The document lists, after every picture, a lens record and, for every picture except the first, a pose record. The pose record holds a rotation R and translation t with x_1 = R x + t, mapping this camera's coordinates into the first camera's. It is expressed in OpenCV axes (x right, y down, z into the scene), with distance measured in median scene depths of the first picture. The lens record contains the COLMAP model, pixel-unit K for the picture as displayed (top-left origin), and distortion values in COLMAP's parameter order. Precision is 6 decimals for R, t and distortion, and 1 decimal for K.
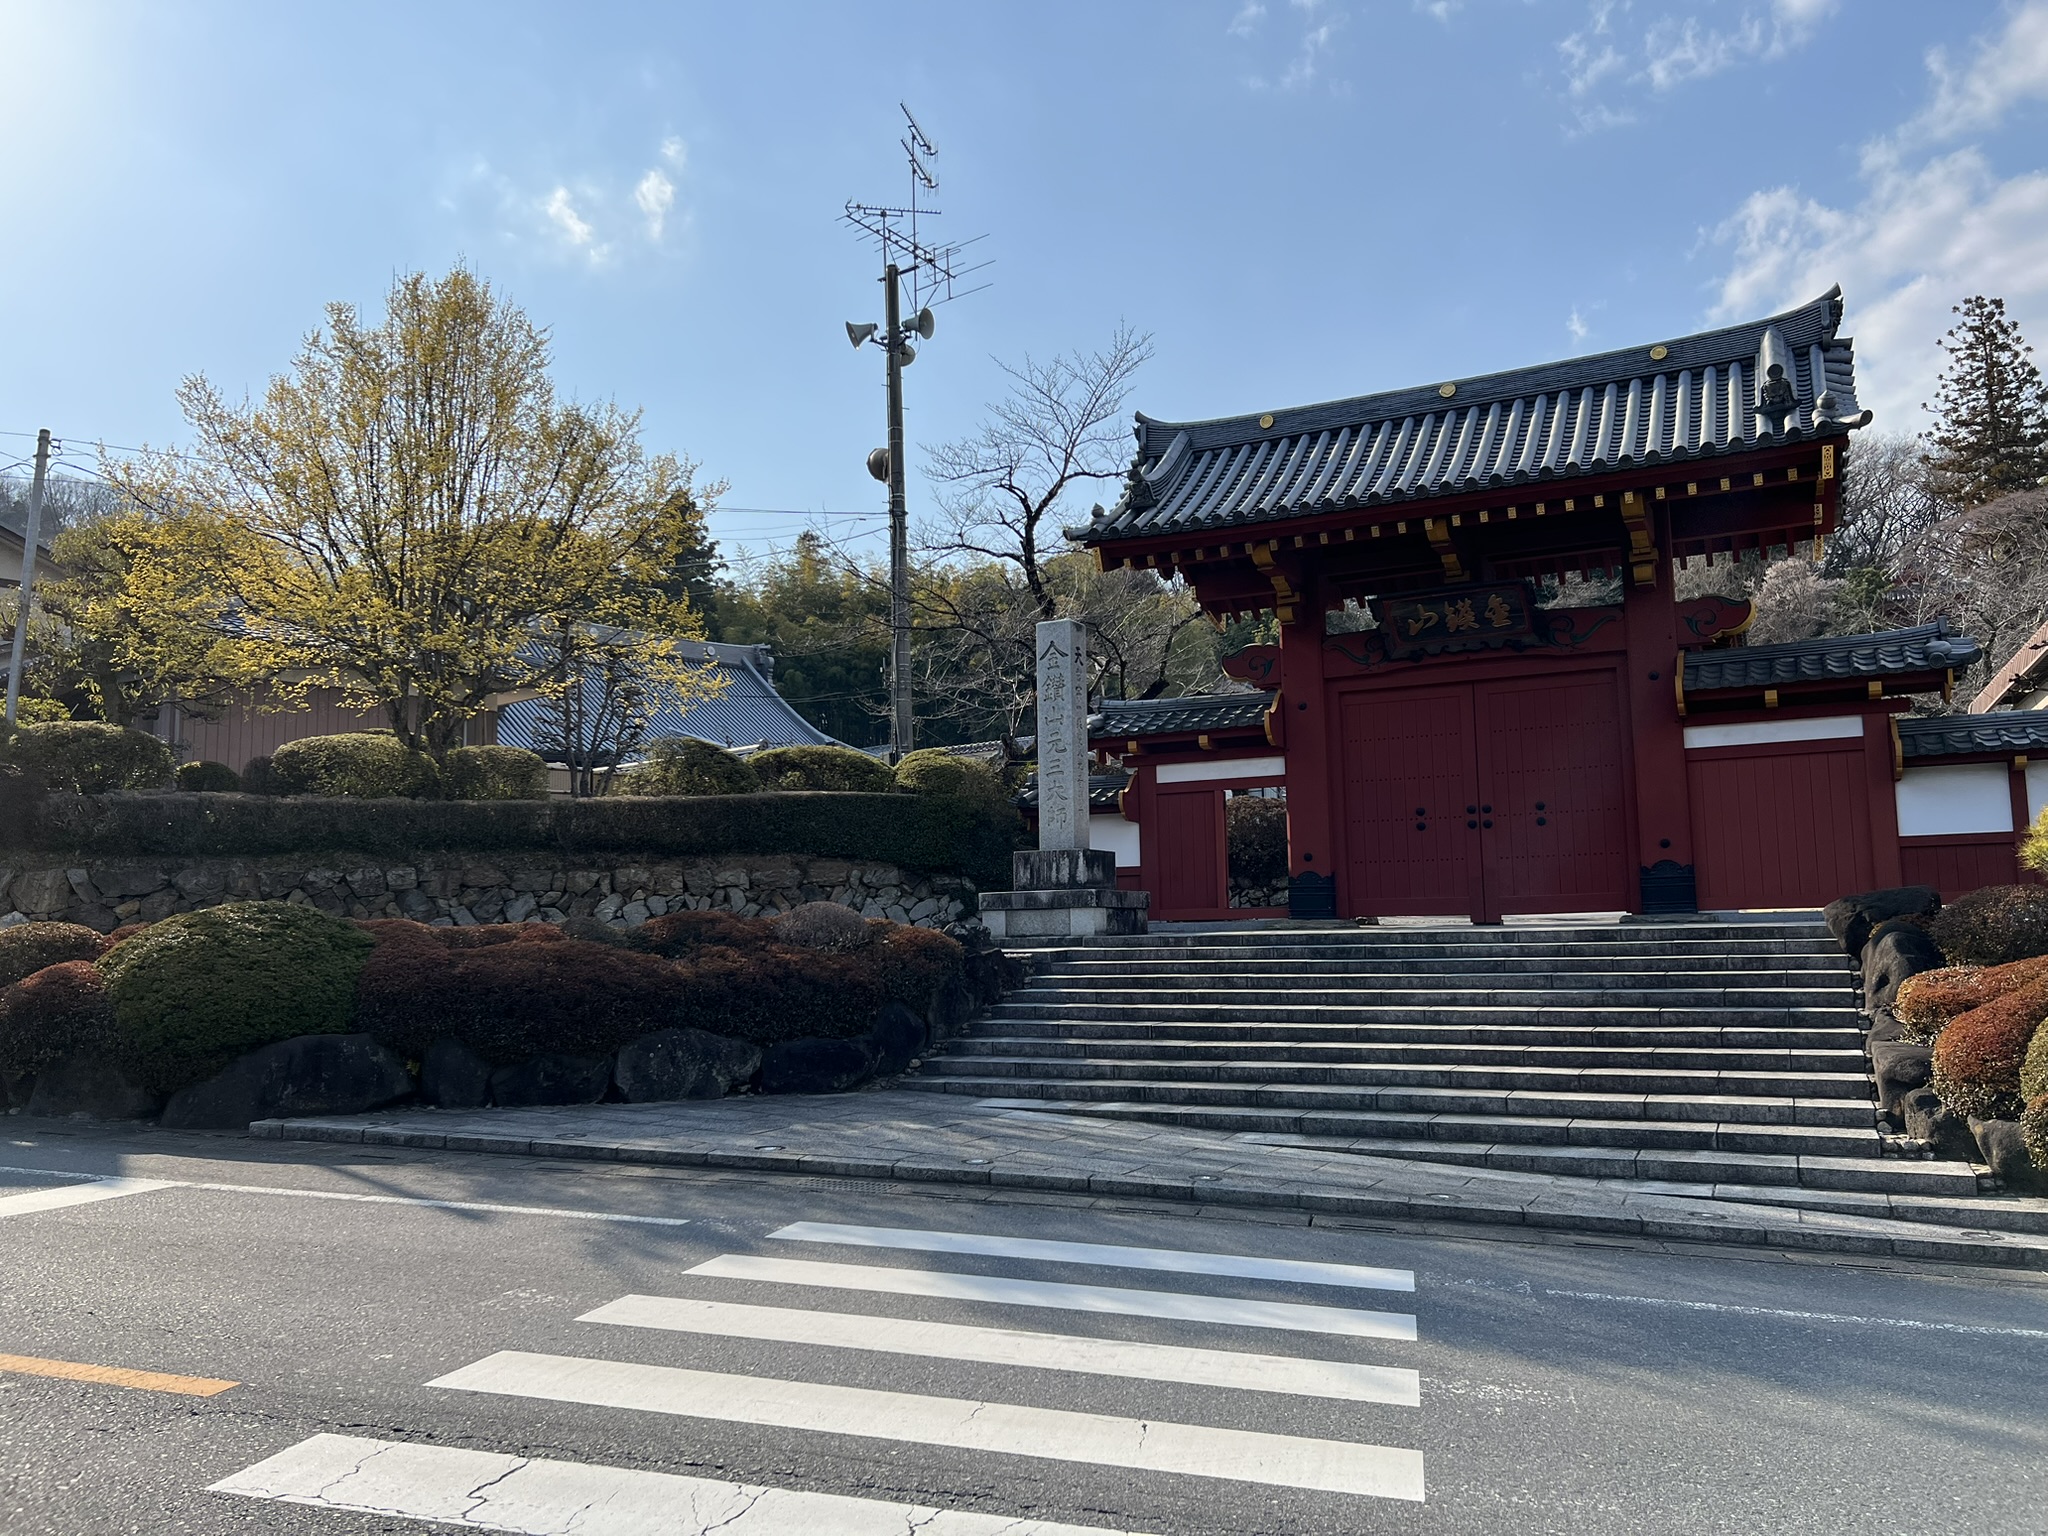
lens RADIAL K [[1536.8, 0, 1024.0], [0, 1536.8, 768.0], [0, 0, 1]] dist [0.079569, -0.001617]
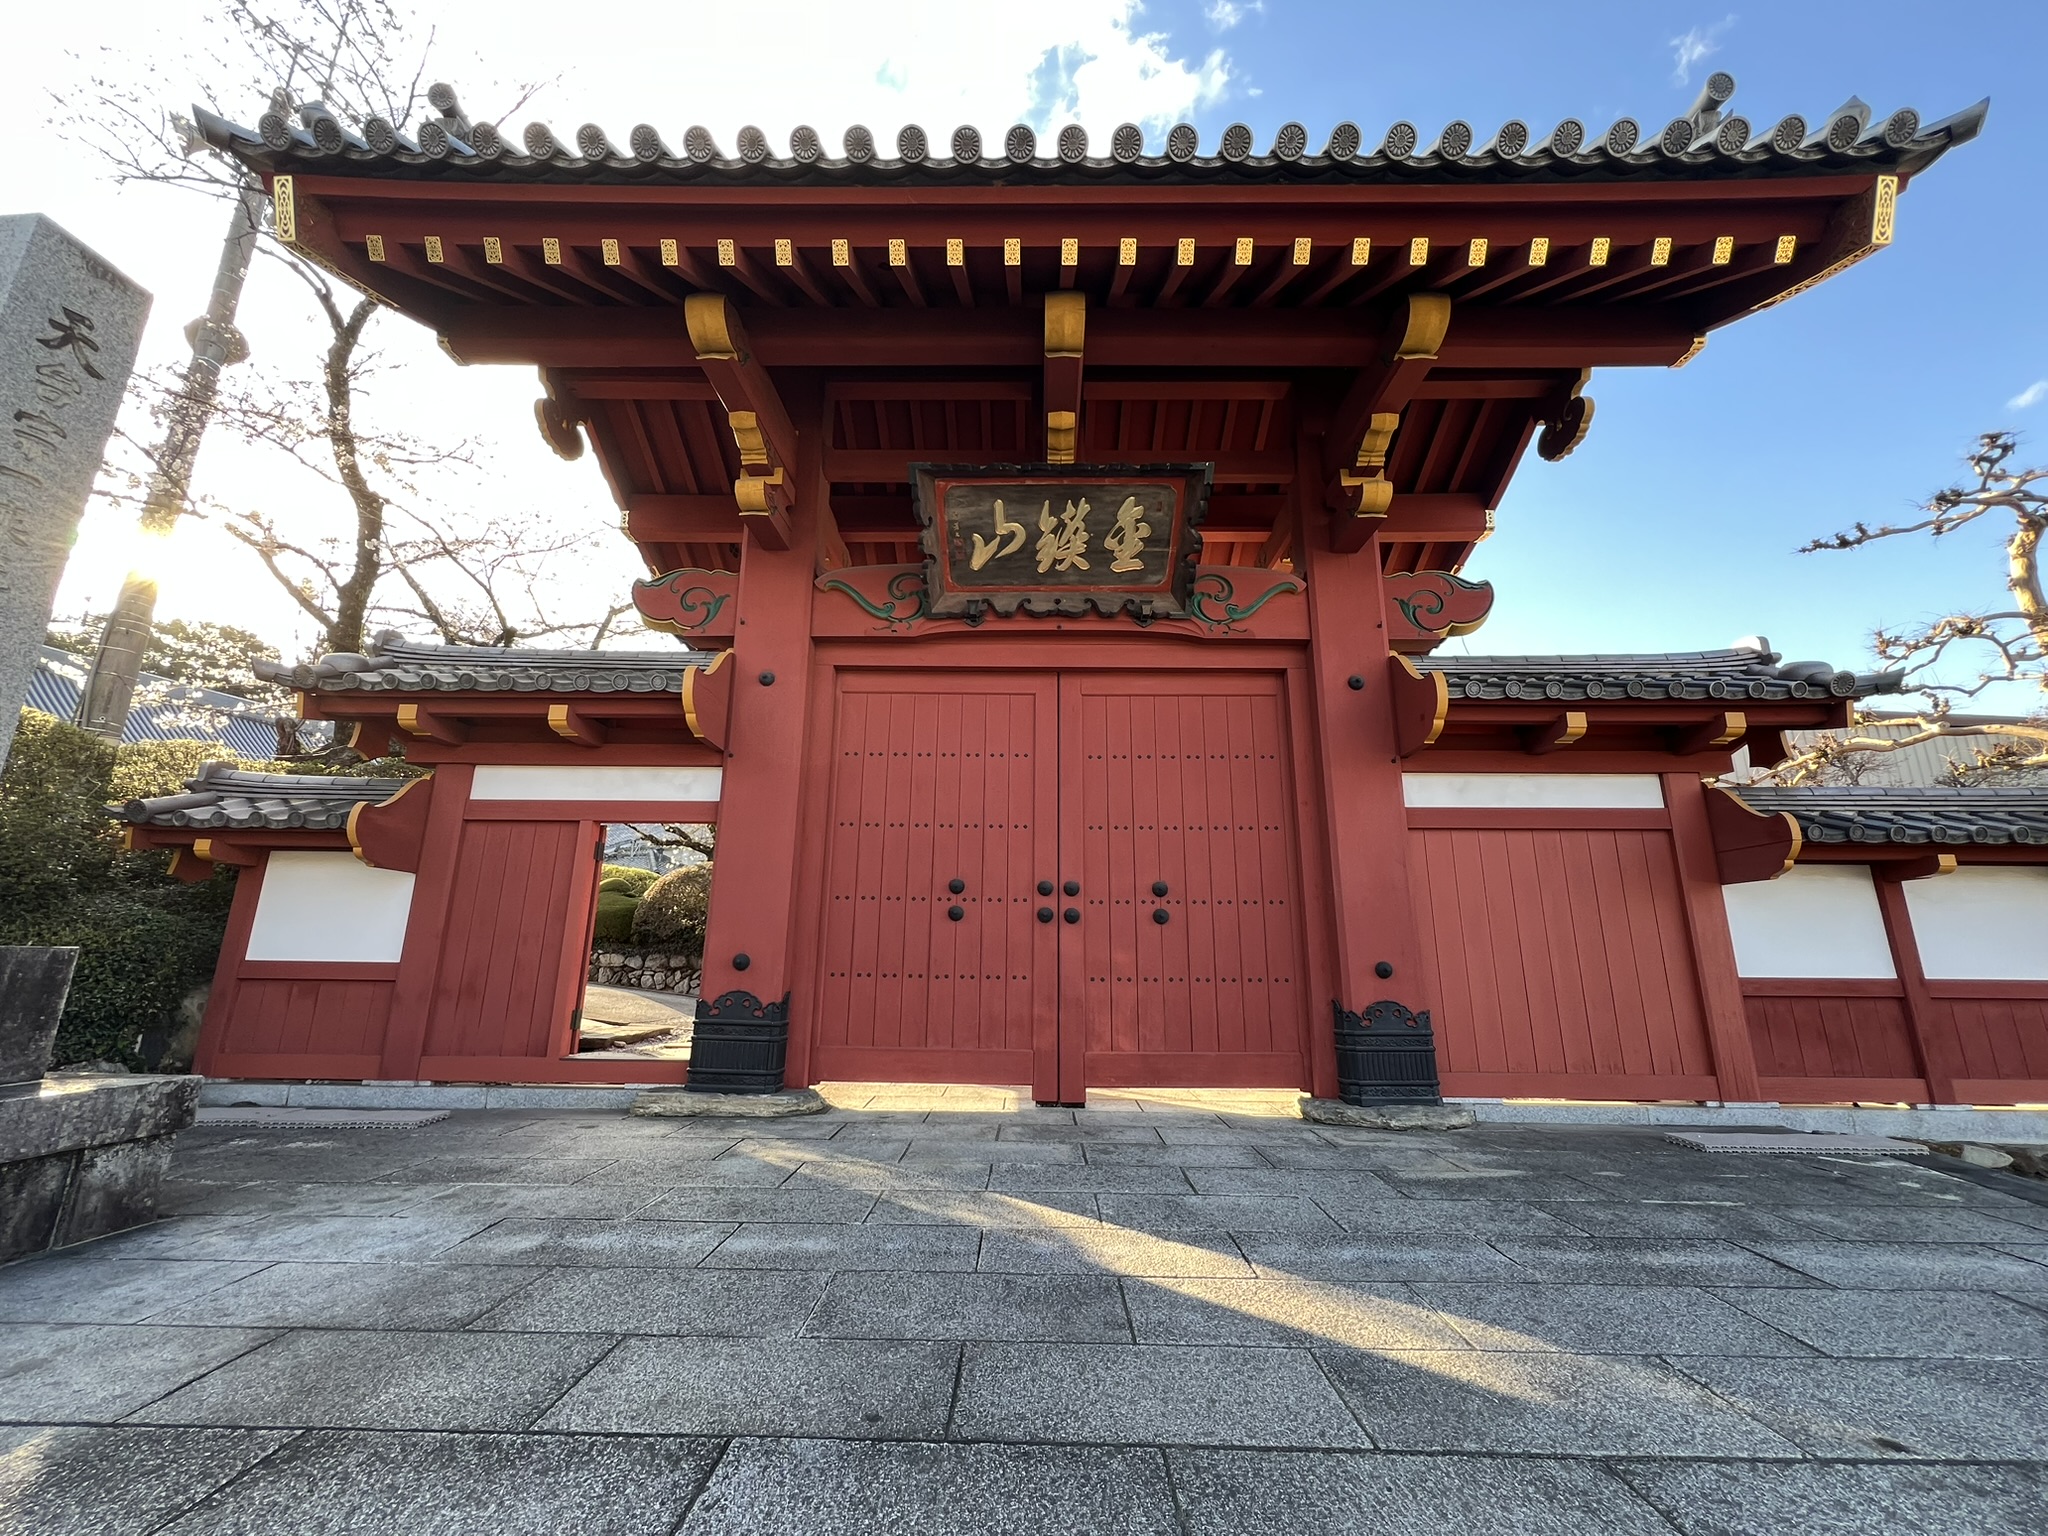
lens RADIAL K [[827.2, 0, 1024.0], [0, 827.2, 768.0], [0, 0, 1]] dist [-0.022358, 0.000017]
pose [[0.906292, 0.122521, 0.404503, 0.155154], [-0.077363, 0.988981, -0.126222, 0.022097], [-0.415511, 0.083100, 0.905784, 0.727926]]
